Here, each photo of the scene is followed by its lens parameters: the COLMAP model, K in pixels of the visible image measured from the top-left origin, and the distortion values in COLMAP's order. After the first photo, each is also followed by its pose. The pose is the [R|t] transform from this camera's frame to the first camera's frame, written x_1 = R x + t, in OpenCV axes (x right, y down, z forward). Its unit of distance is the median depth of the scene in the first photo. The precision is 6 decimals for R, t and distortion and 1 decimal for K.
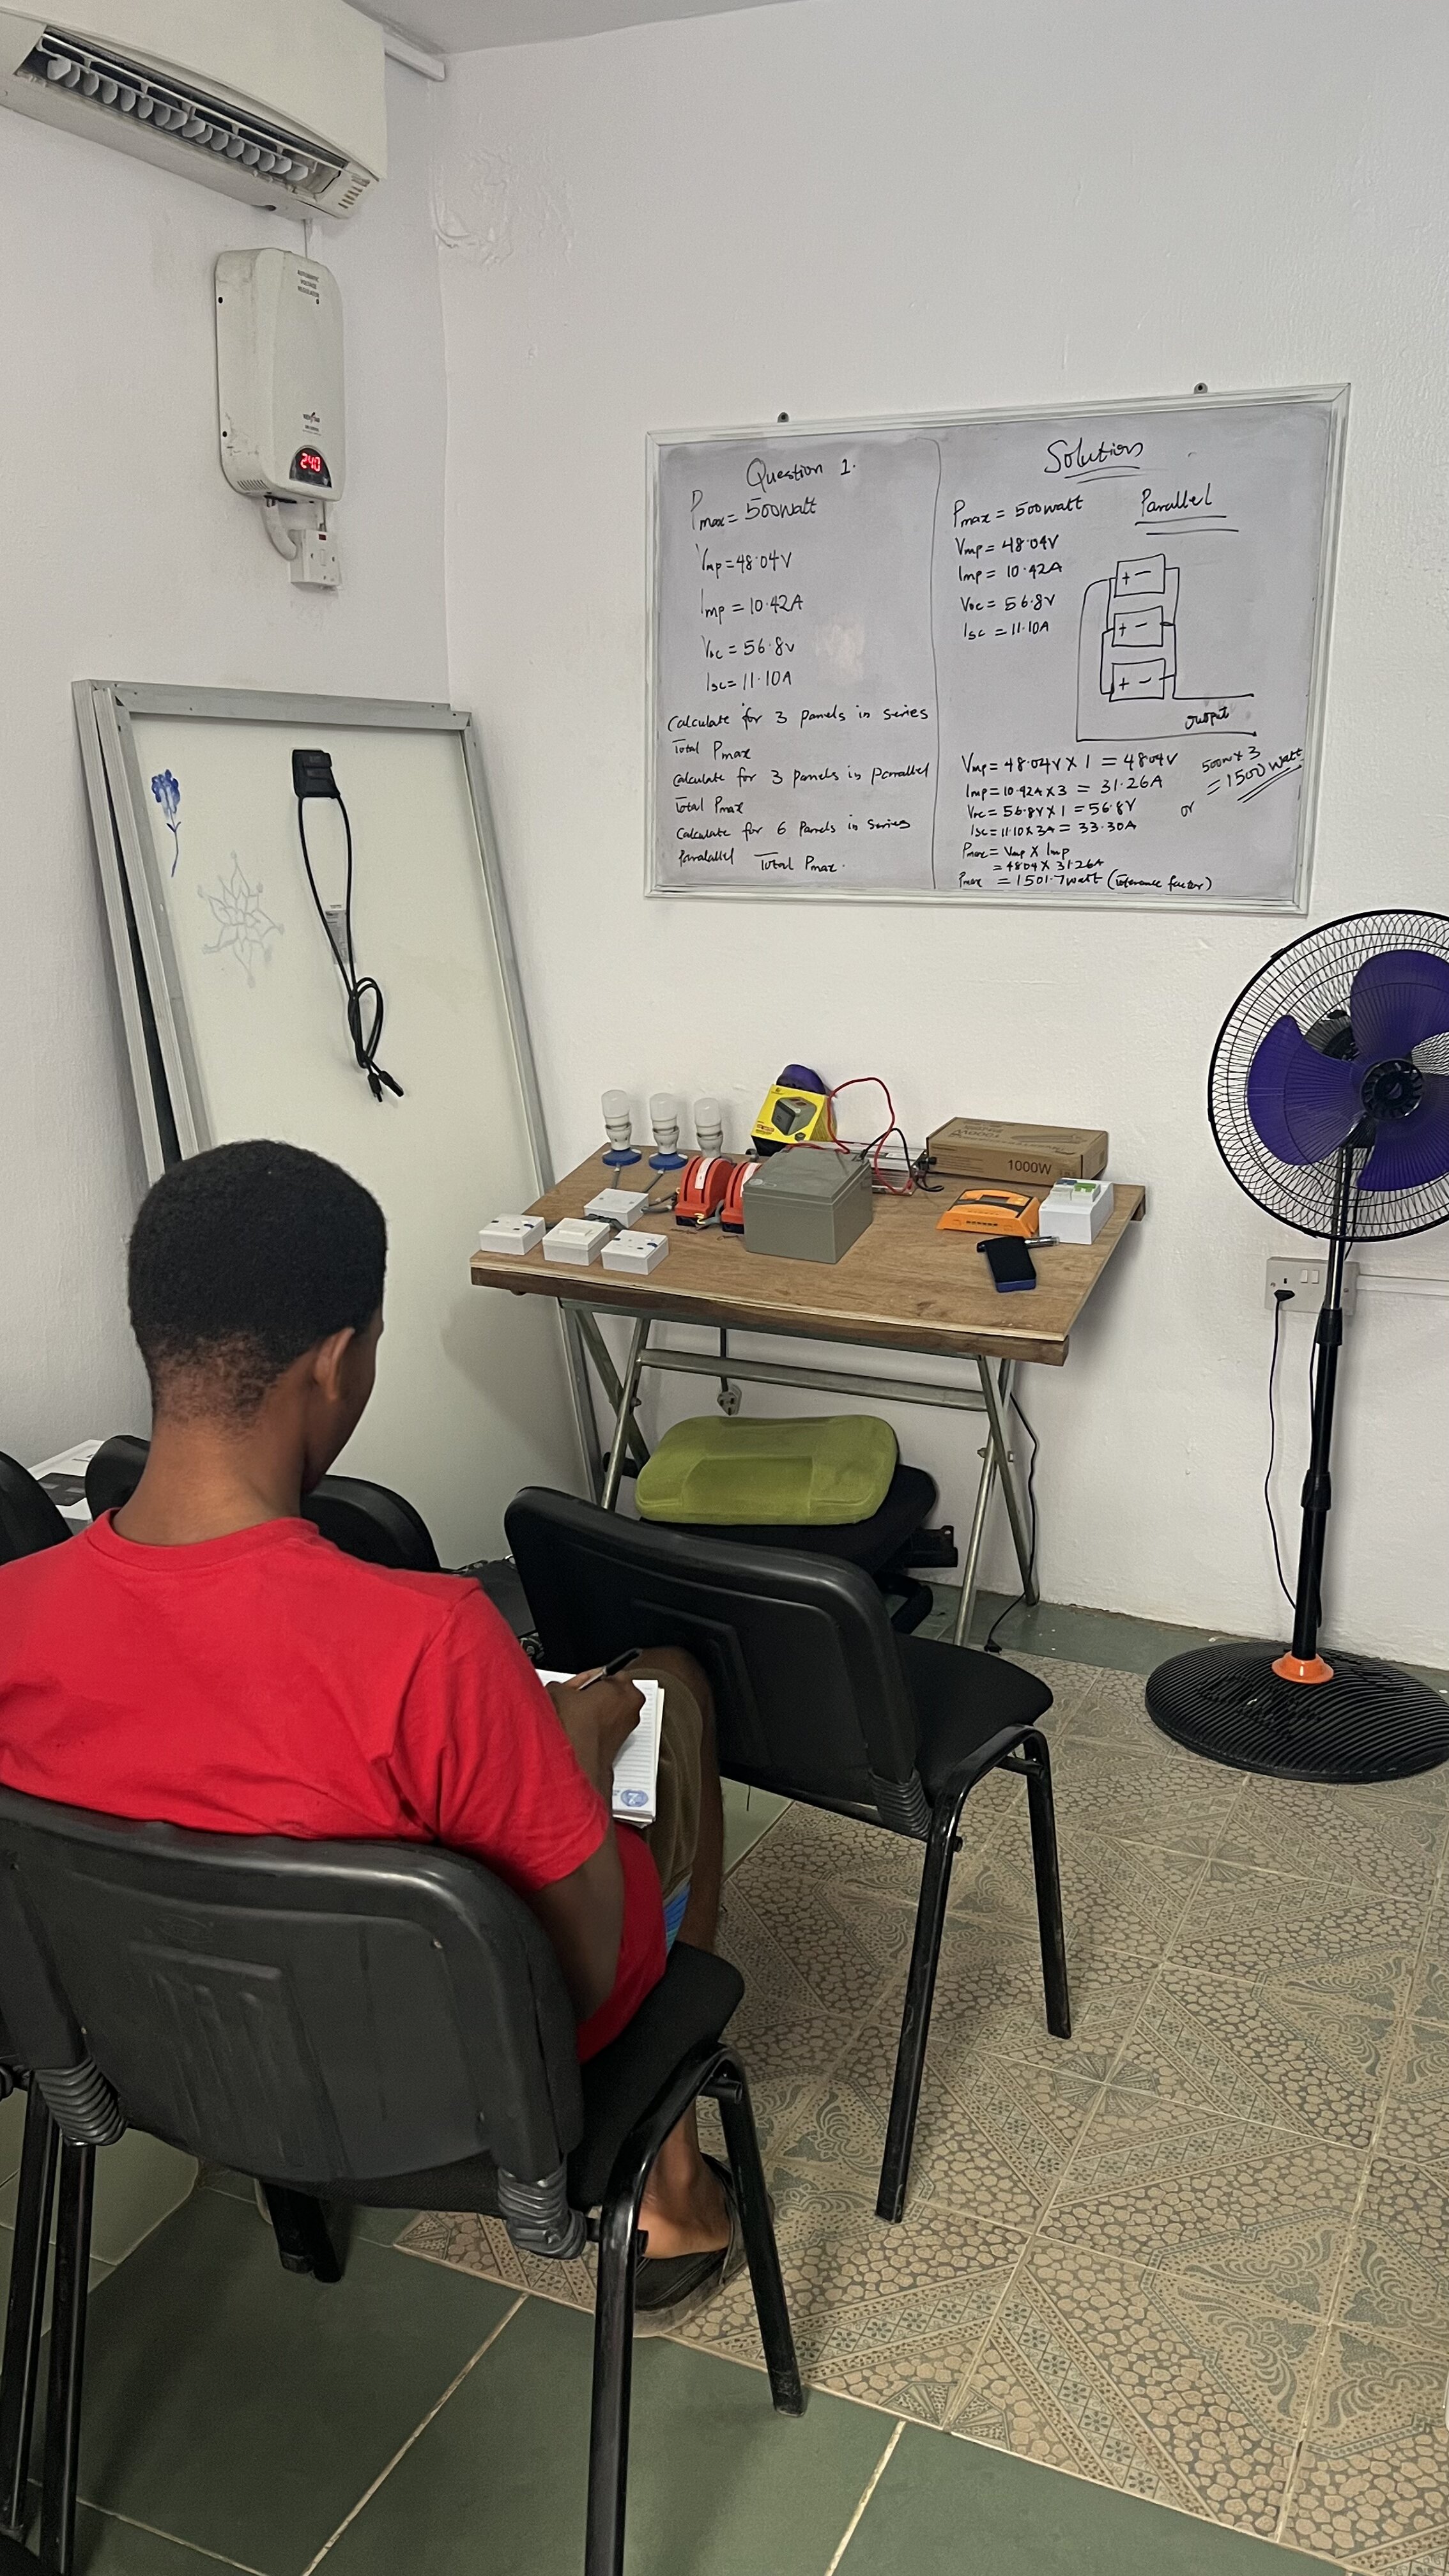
lens RADIAL K [[2219.5, 0, 684.7], [0, 2219.5, 1324.5], [0, 0, 1]] dist [0.154798, -0.355107]
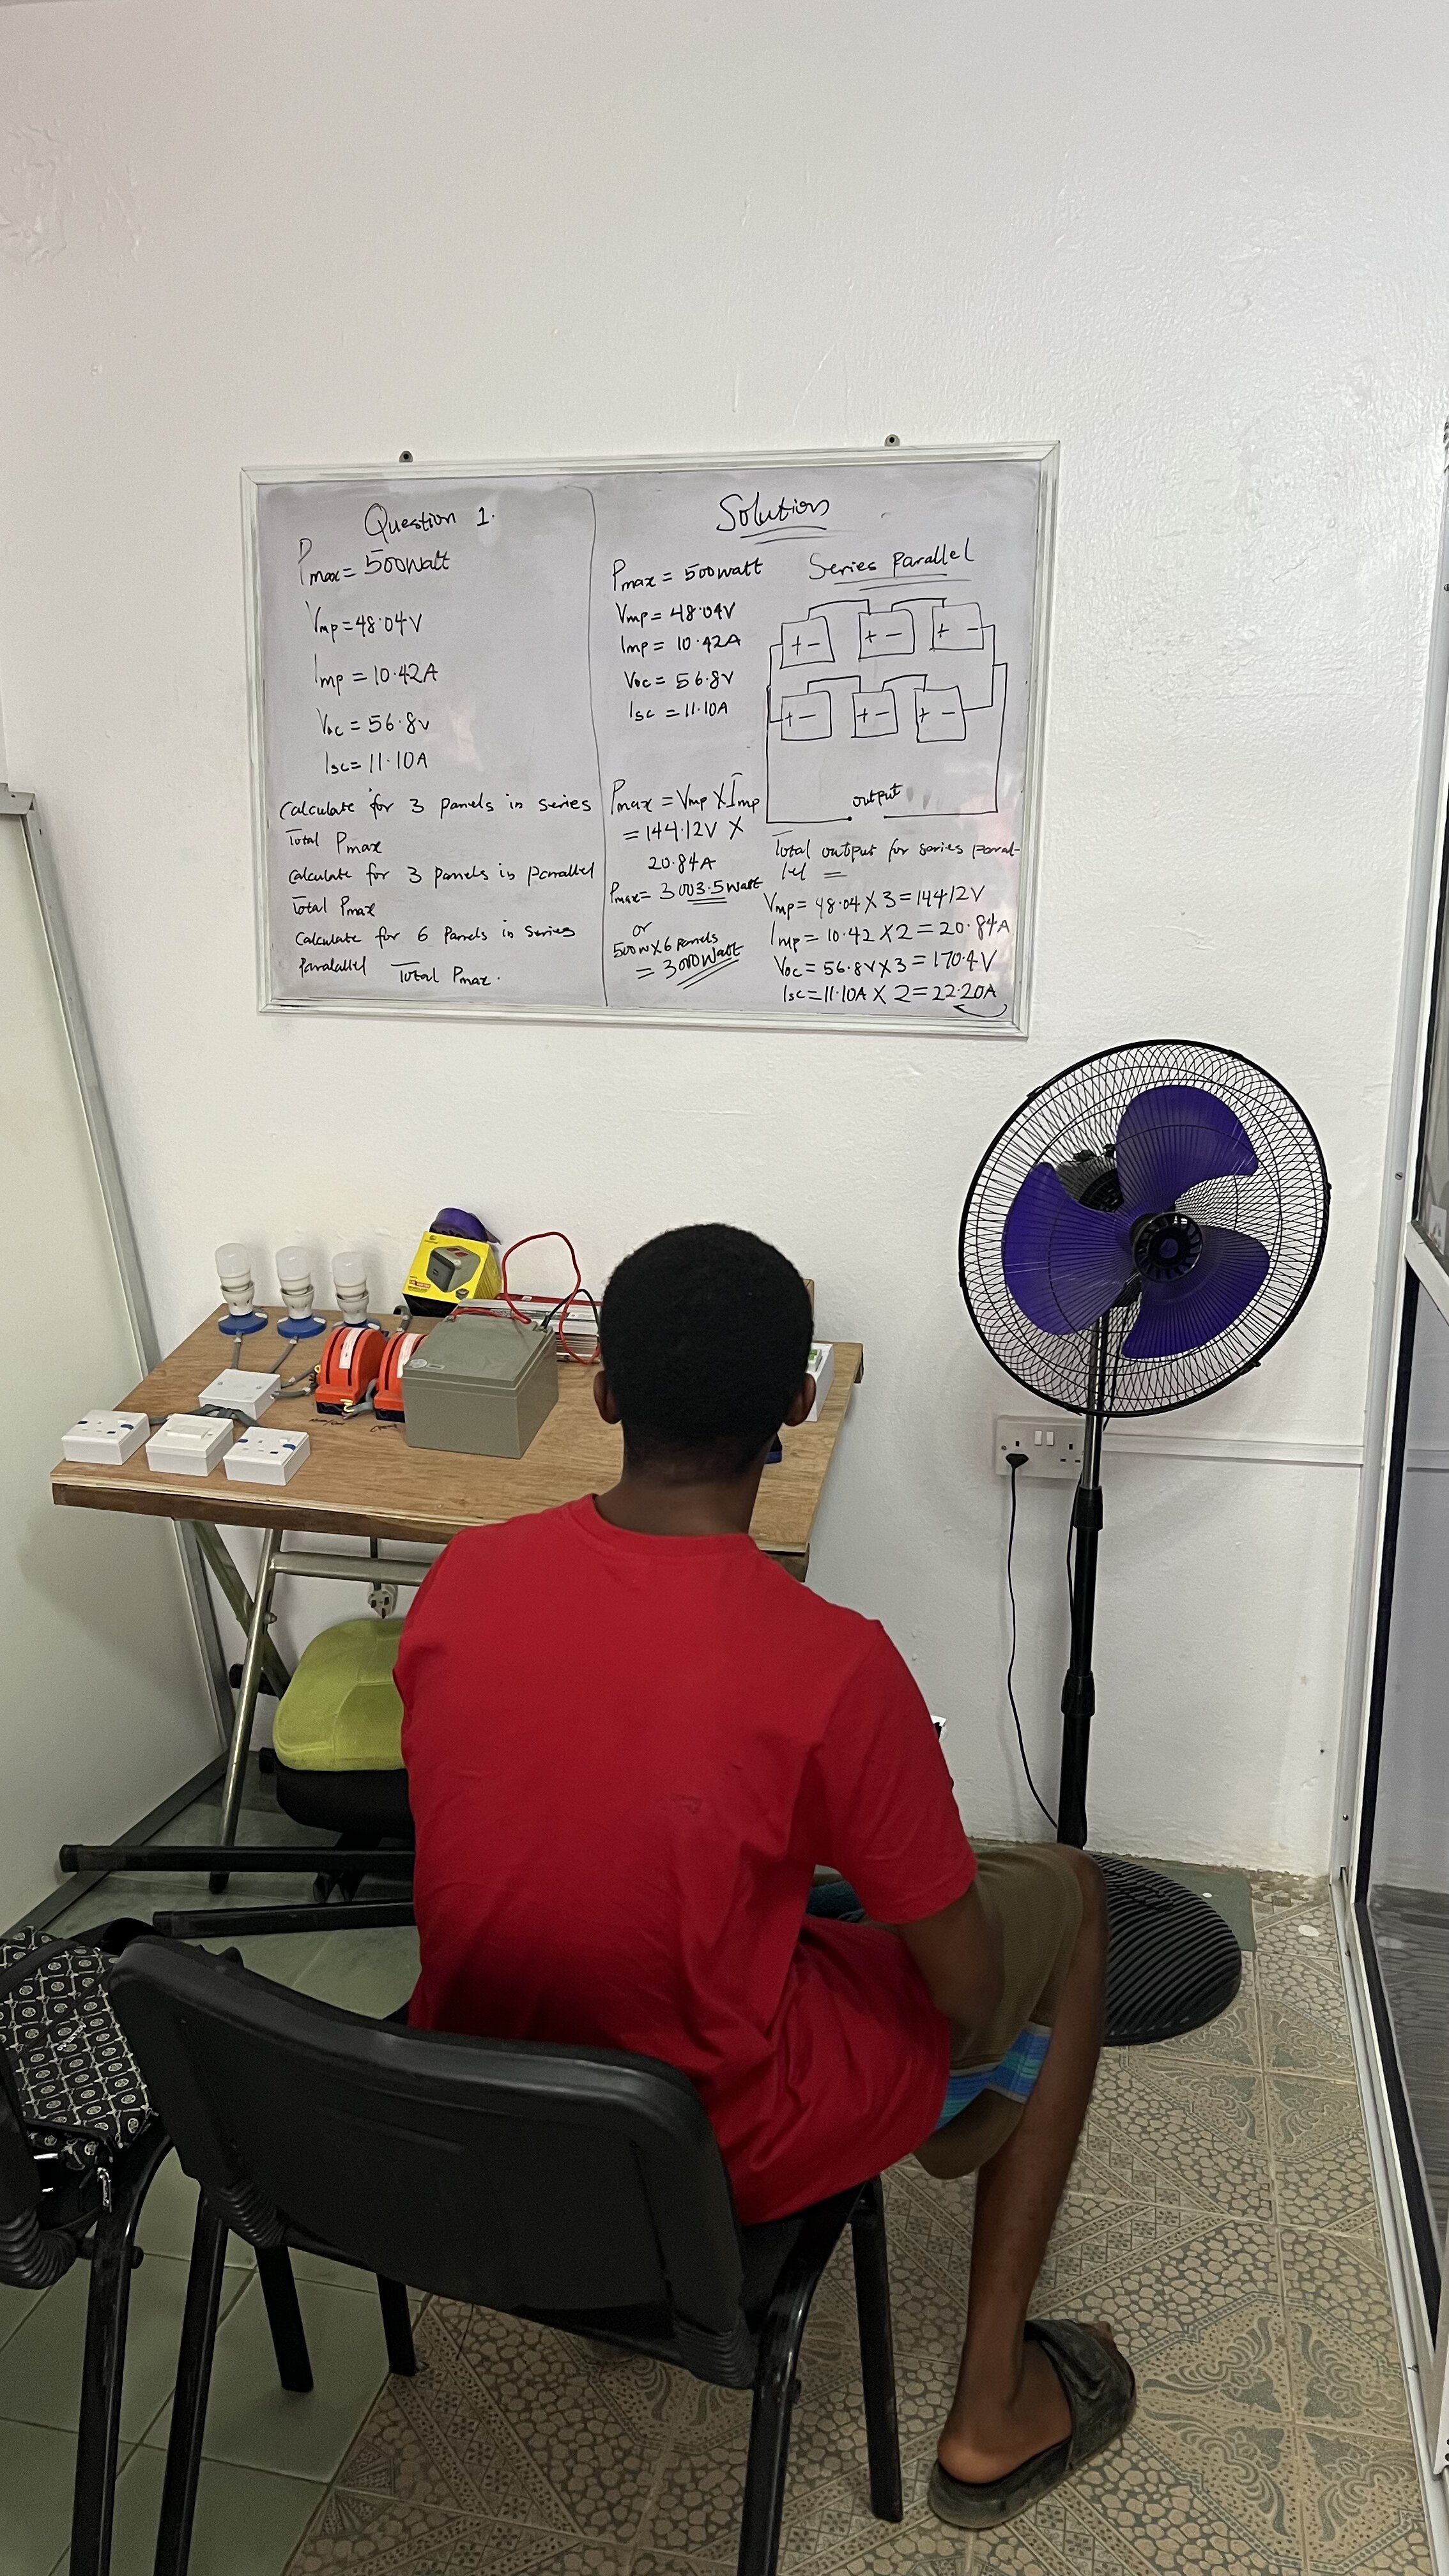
lens RADIAL K [[1988.2, 0, 711.8], [0, 1988.2, 1285.7], [0, 0, 1]] dist [0.115919, -0.293357]
pose [[0.977384, -0.037244, 0.208166, -0.012900], [0.043710, 0.998692, -0.026546, -0.066038], [-0.206904, 0.035044, 0.977733, 0.247994]]
